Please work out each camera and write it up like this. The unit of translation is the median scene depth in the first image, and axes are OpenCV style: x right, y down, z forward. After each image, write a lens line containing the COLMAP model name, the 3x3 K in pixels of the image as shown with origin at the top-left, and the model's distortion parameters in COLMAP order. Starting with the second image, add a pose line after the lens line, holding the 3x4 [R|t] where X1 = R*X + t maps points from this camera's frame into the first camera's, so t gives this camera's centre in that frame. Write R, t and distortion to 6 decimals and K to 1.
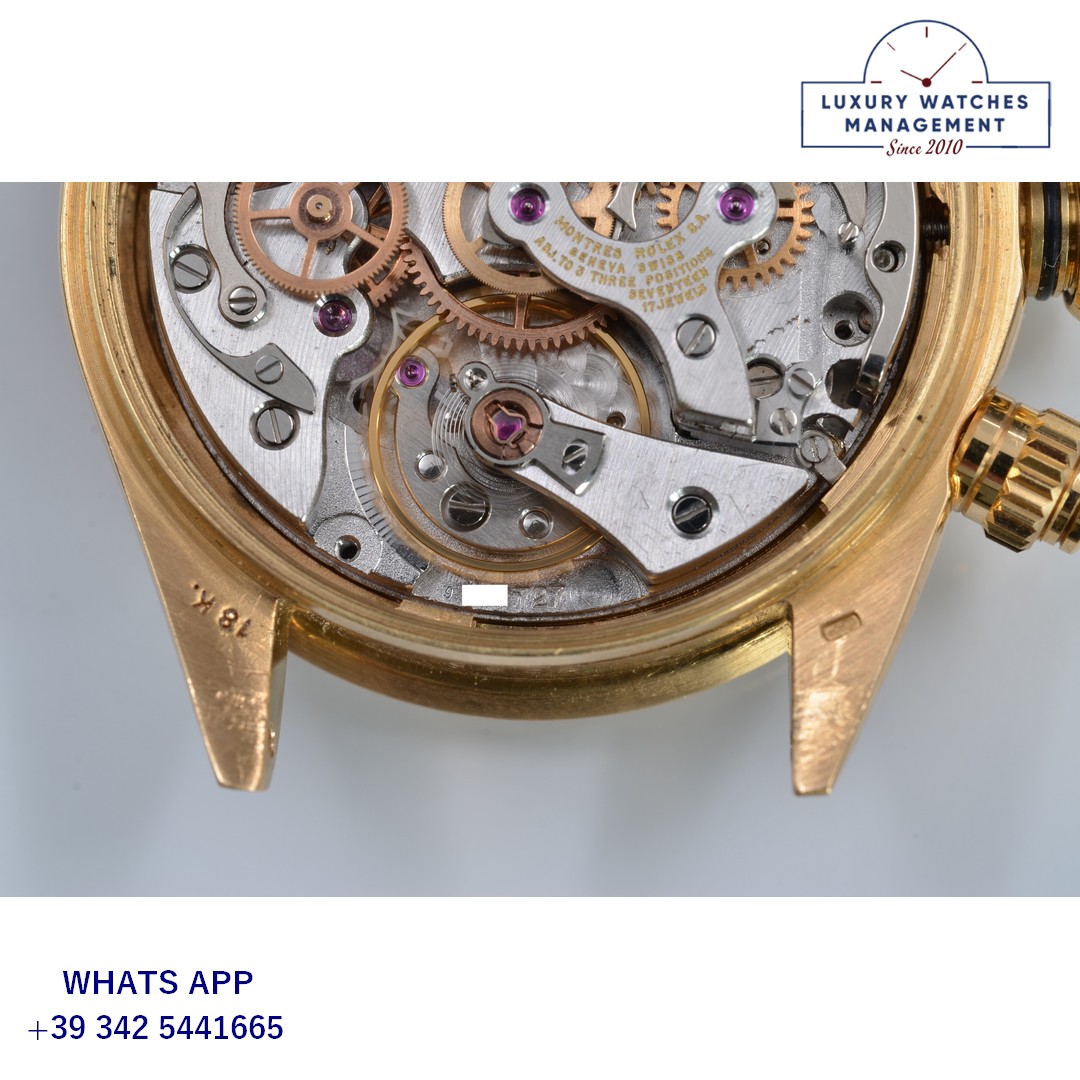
lens RADIAL K [[4873.3, 0, 540.0], [0, 4873.3, 540.0], [0, 0, 1]] dist [-0.184088, 0.503486]
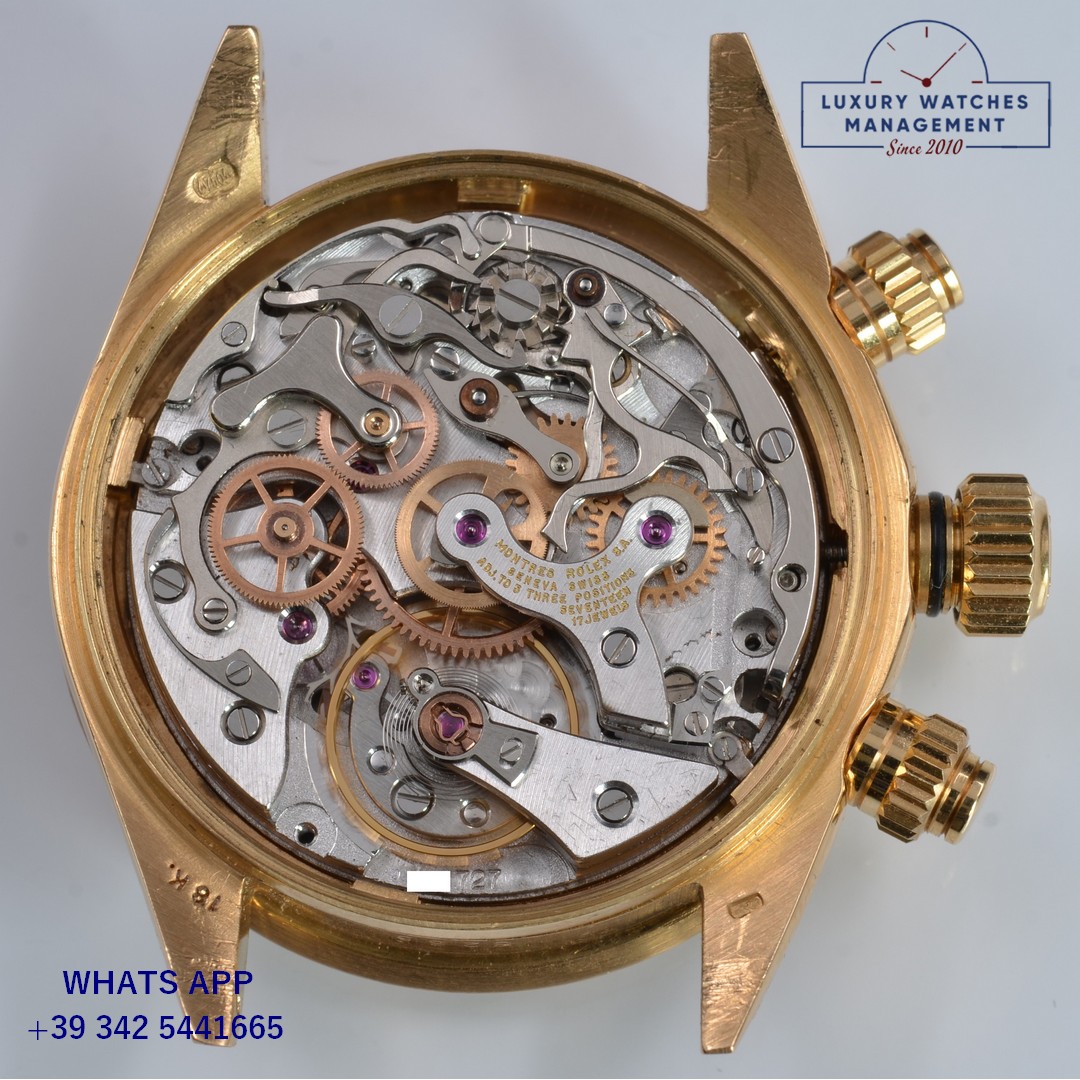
lens RADIAL K [[4873.3, 0, 540.0], [0, 4873.3, 540.0], [0, 0, 1]] dist [-0.184088, 0.503486]
pose [[0.999866, 0.009974, 0.013001, -0.001200], [-0.009151, 0.998038, -0.061938, 0.003220], [-0.013593, 0.061811, 0.997995, -0.120566]]
